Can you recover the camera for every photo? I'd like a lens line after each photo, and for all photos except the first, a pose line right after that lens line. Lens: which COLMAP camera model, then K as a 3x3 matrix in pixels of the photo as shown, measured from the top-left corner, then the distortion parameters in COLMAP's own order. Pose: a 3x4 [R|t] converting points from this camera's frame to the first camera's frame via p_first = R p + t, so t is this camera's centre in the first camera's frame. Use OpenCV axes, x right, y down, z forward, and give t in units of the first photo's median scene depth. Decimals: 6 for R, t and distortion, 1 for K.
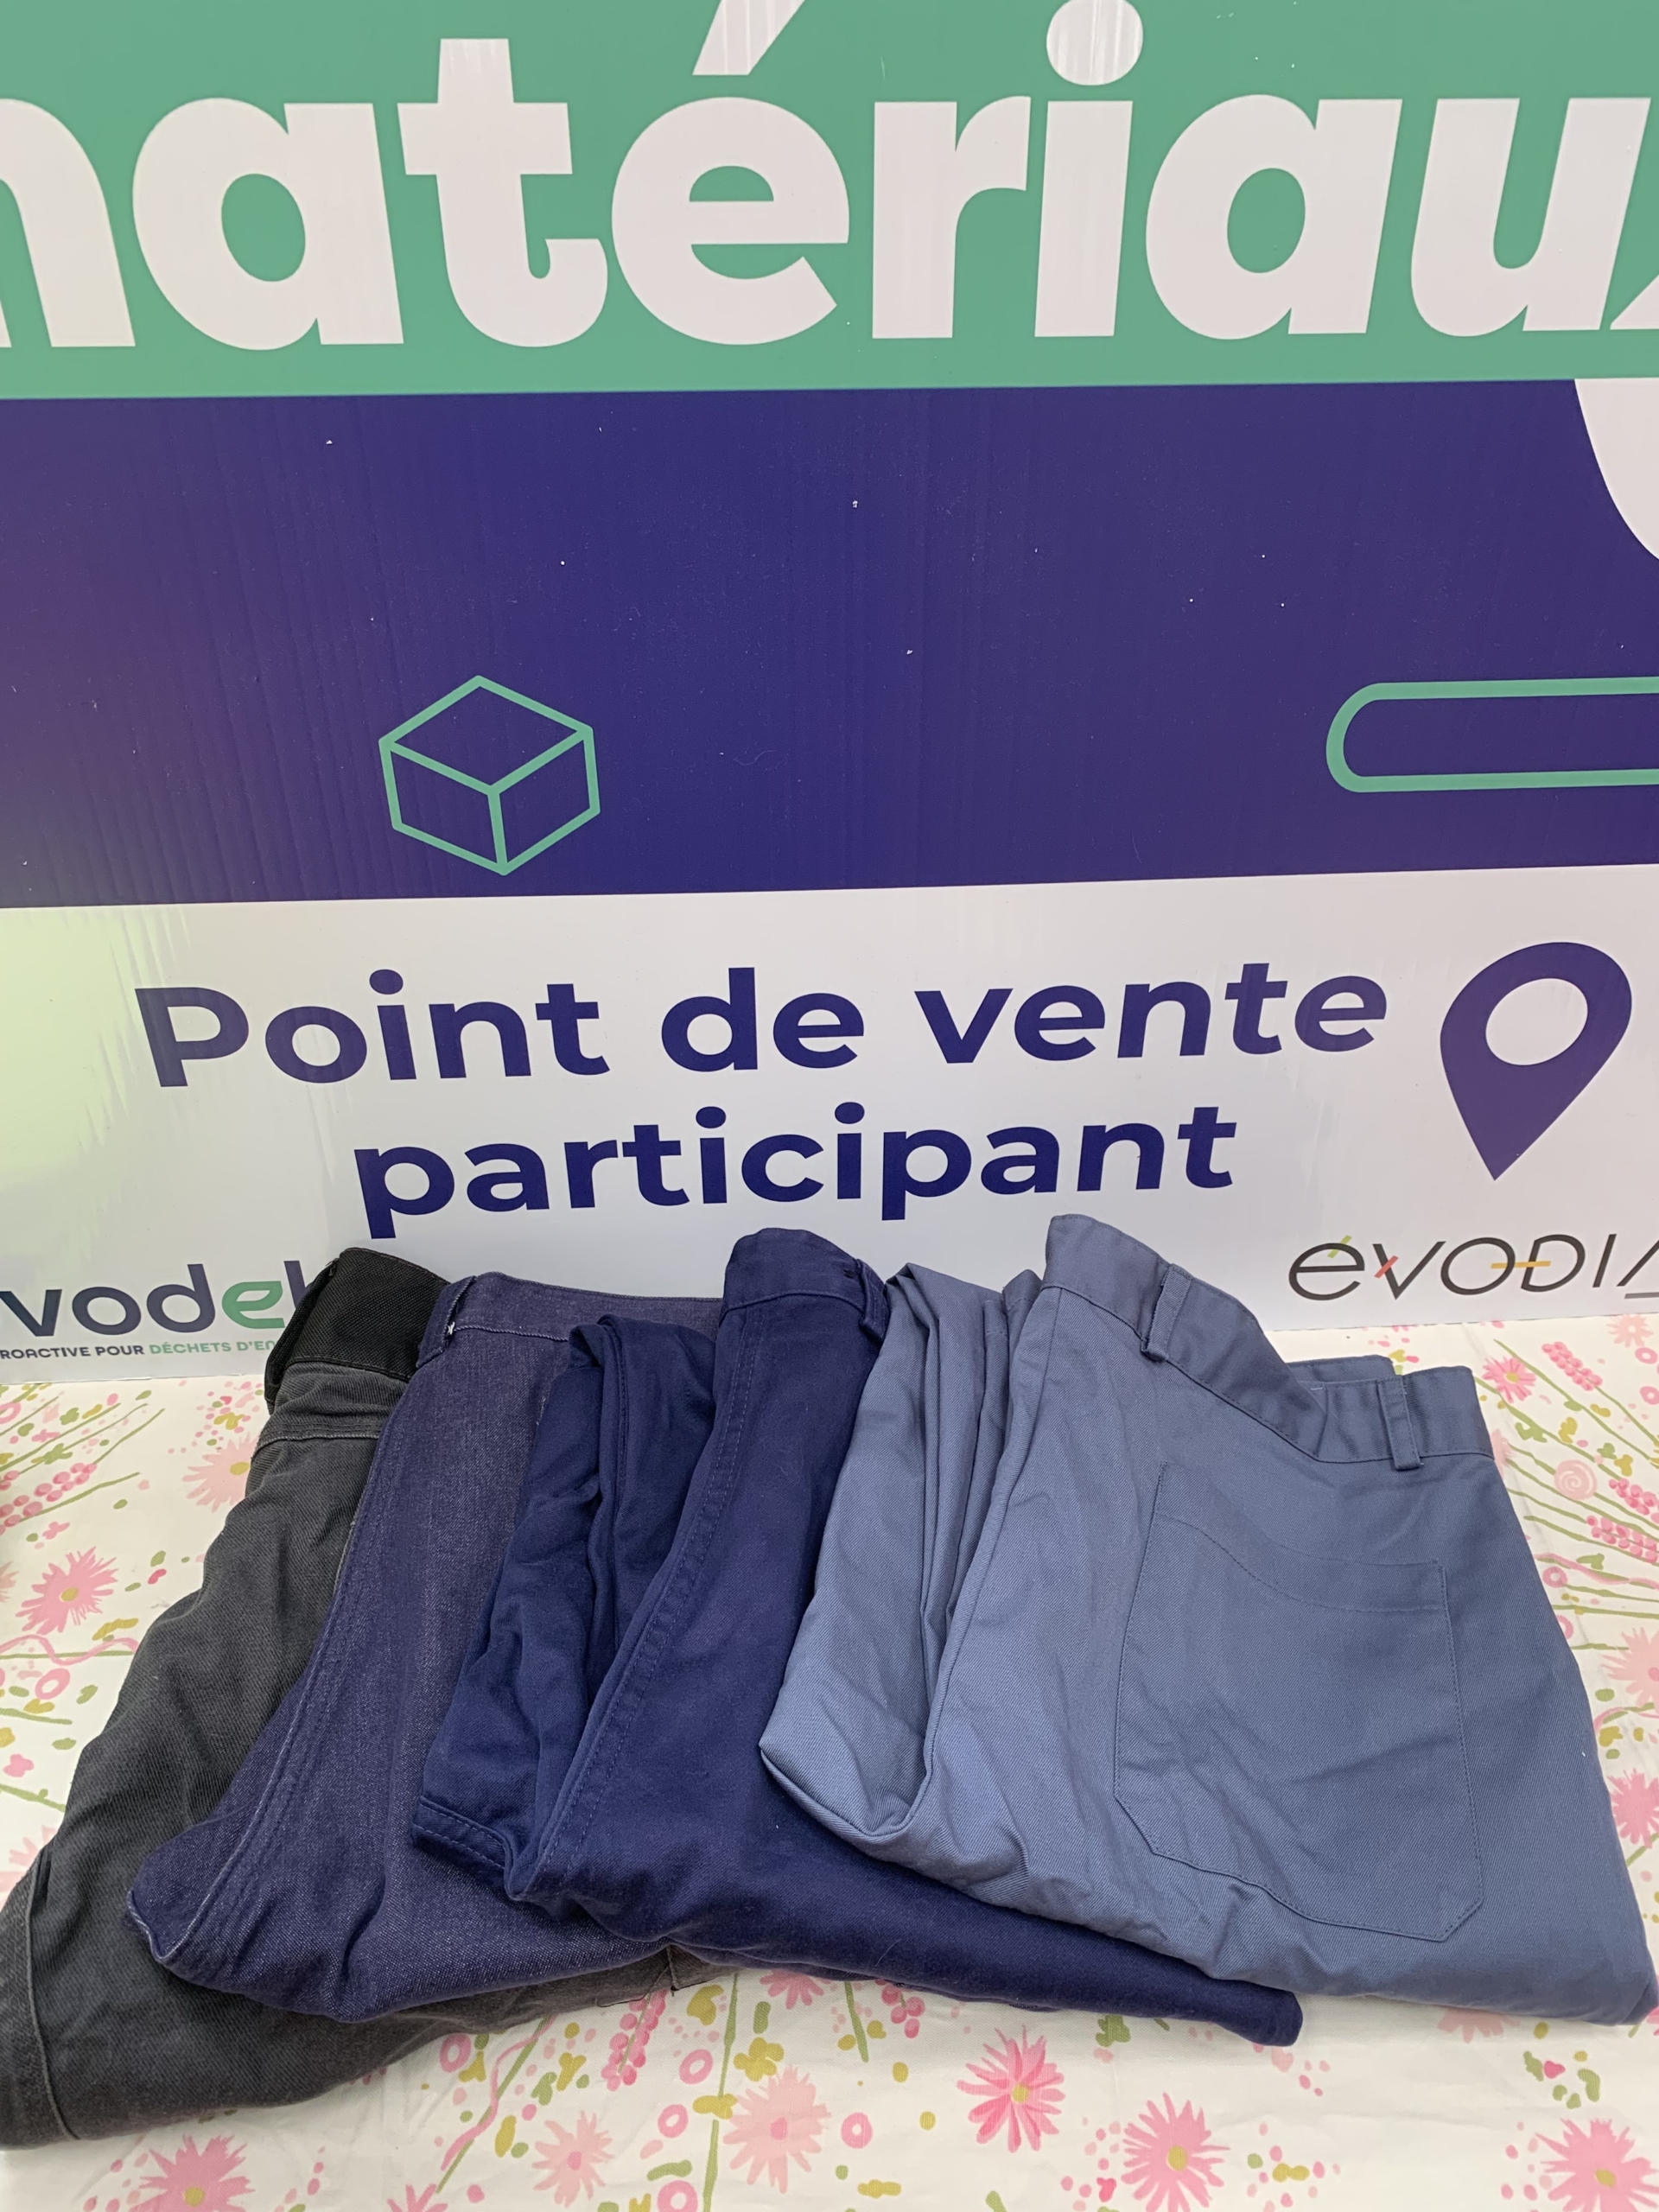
lens RADIAL K [[1682.3, 0, 815.6], [0, 1682.3, 1051.7], [0, 0, 1]] dist [0.019084, -0.051982]
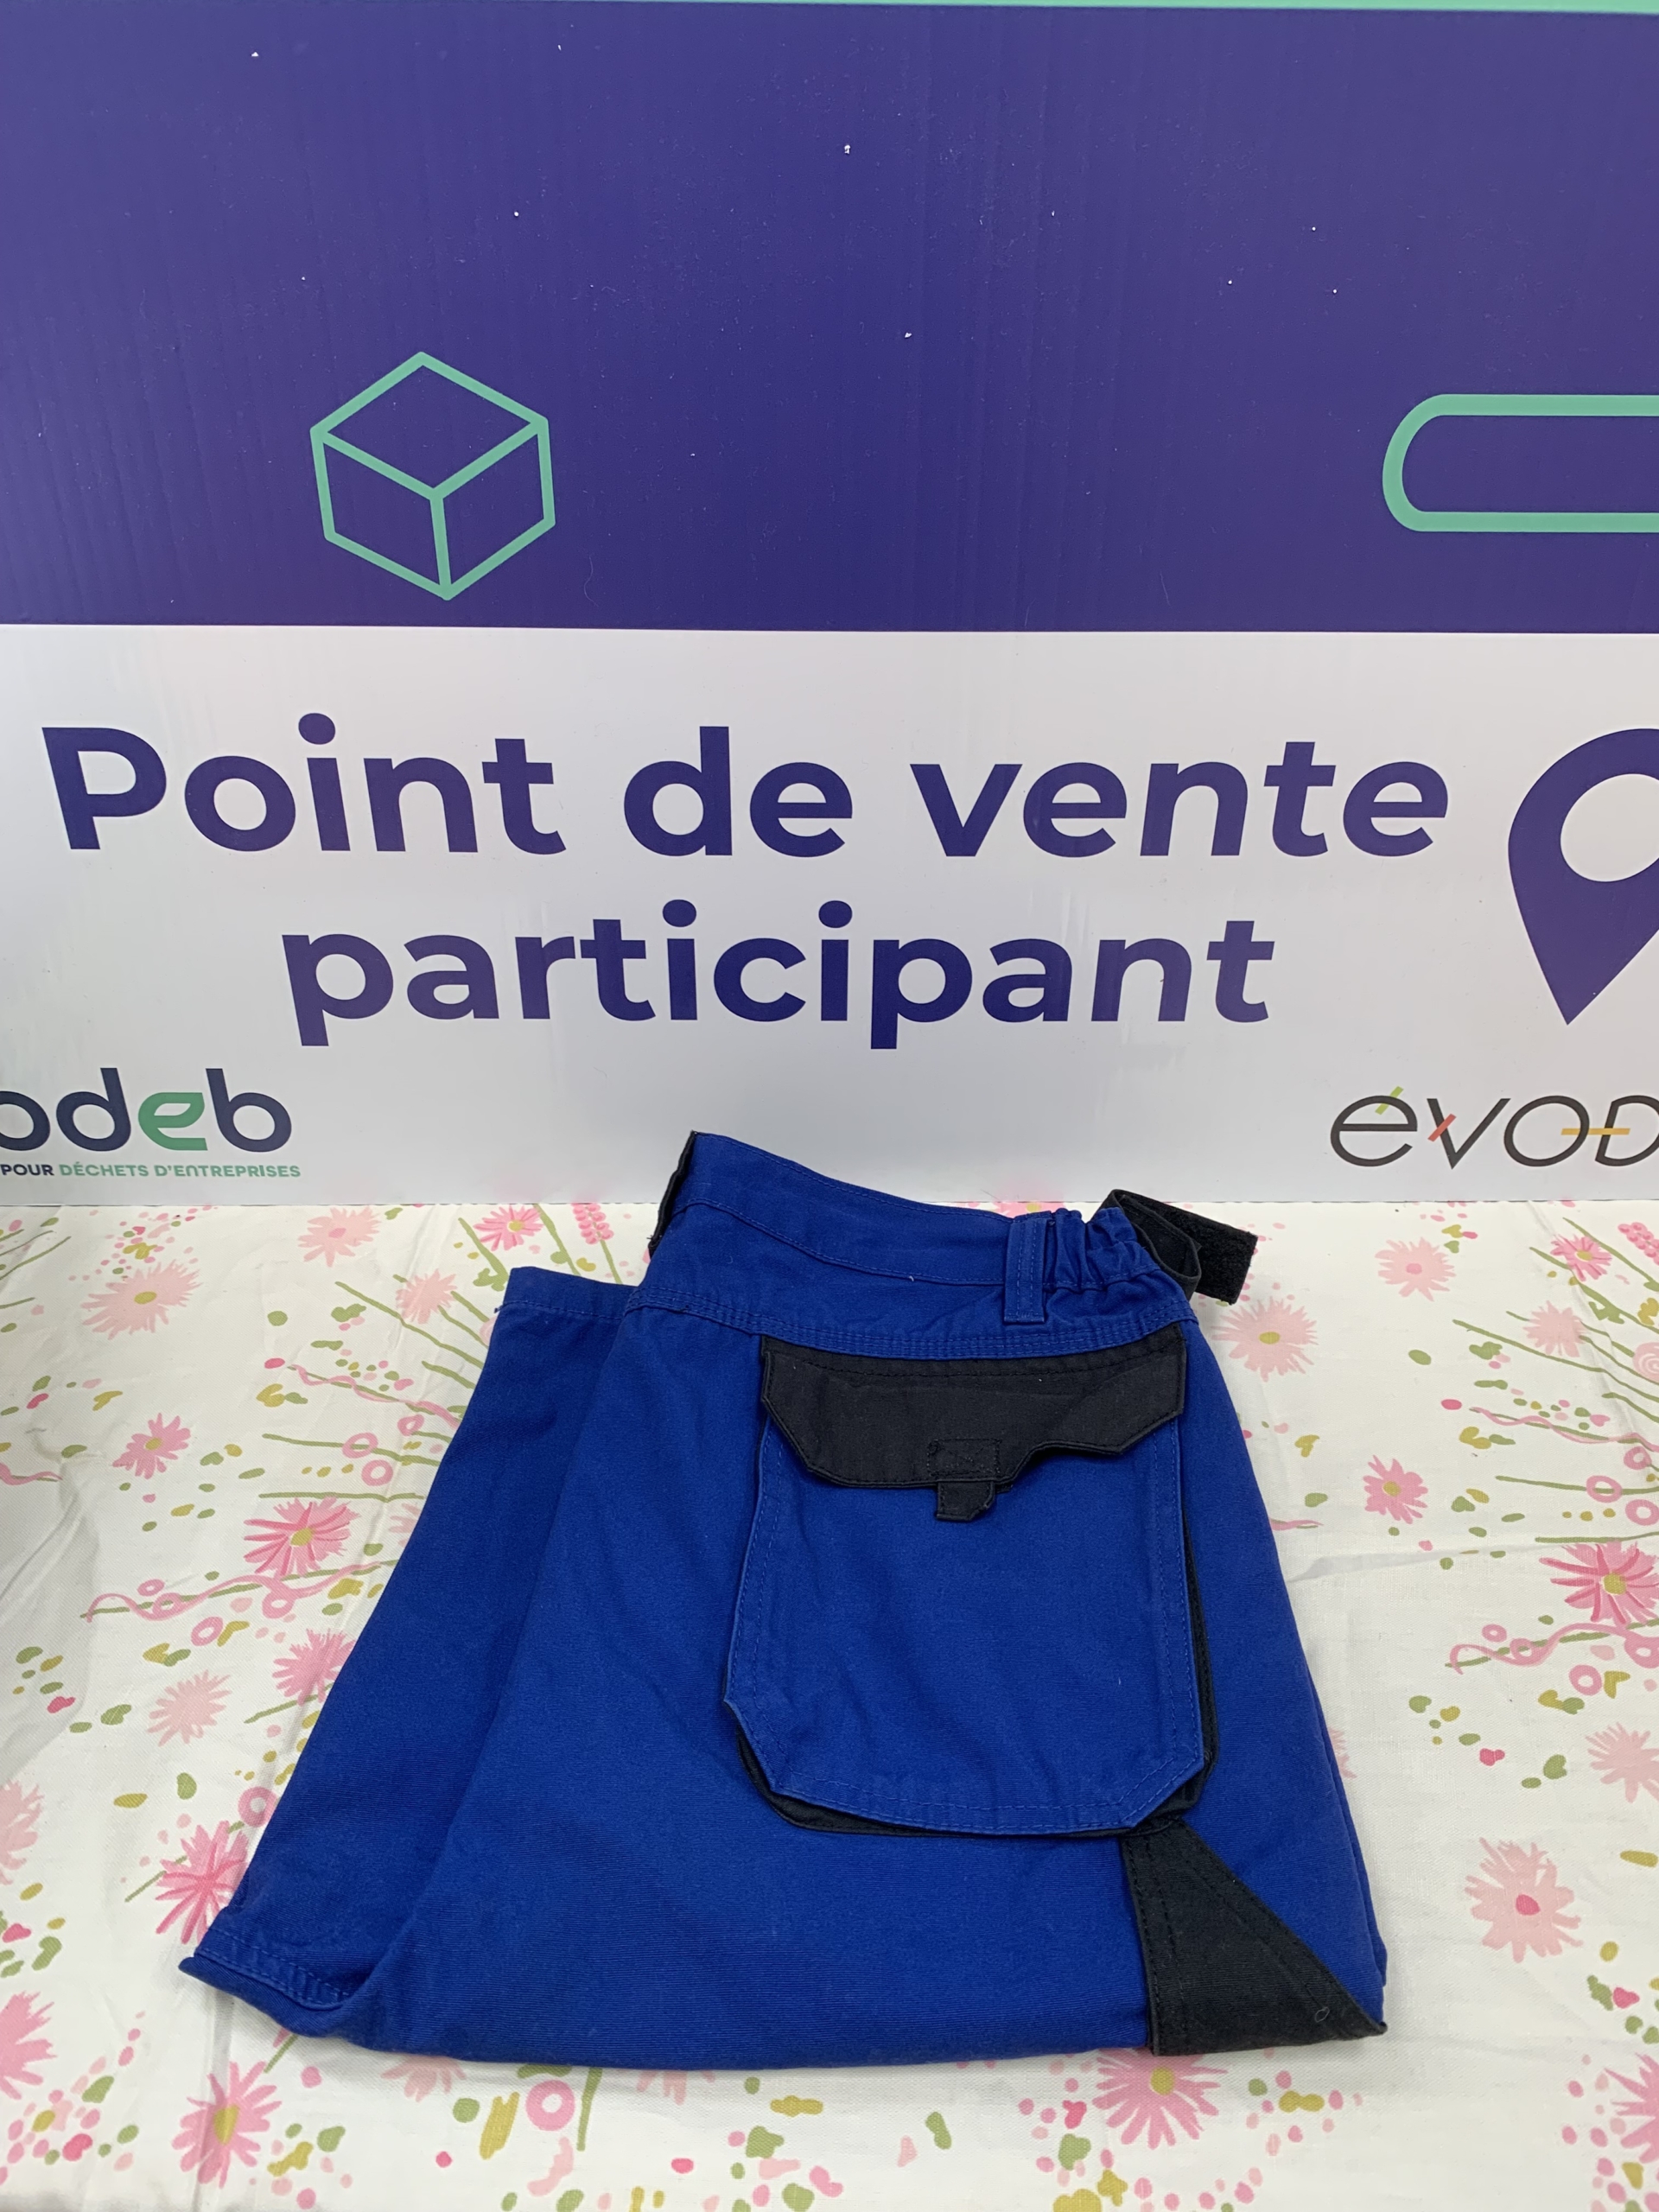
lens RADIAL K [[1682.3, 0, 817.4], [0, 1682.3, 1058.0], [0, 0, 1]] dist [0.019084, -0.051982]
pose [[0.998916, 0.033577, -0.032252, 0.043049], [-0.034701, 0.998787, -0.034935, 0.148424], [0.031040, 0.036017, 0.998869, 0.117841]]
